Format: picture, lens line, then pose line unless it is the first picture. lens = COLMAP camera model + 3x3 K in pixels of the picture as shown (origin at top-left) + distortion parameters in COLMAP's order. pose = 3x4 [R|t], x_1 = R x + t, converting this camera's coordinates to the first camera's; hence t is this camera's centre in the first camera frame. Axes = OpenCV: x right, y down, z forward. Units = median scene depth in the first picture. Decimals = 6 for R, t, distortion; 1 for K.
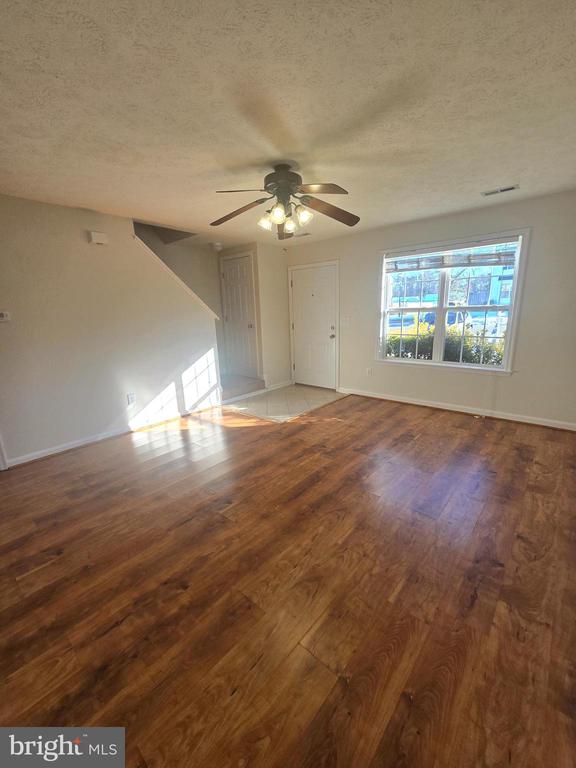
lens RADIAL K [[312.4, 0, 288.5], [0, 312.4, 384.4], [0, 0, 1]] dist [-0.001328, 0.000599]
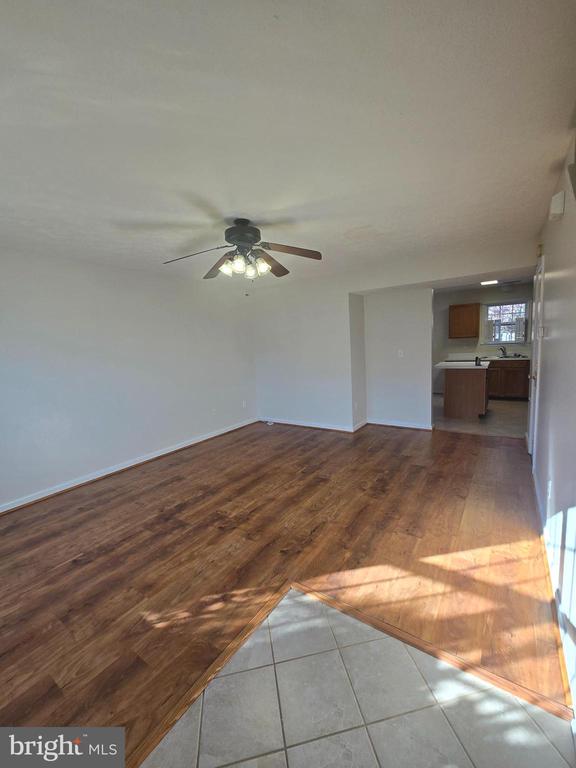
lens RADIAL K [[312.4, 0, 288.5], [0, 312.4, 384.6], [0, 0, 1]] dist [-0.001328, 0.000599]
pose [[-0.990923, 0.091195, -0.098767, -0.008543], [0.050098, 0.932300, 0.358199, -0.407242], [0.124746, 0.349999, -0.928407, 1.639308]]
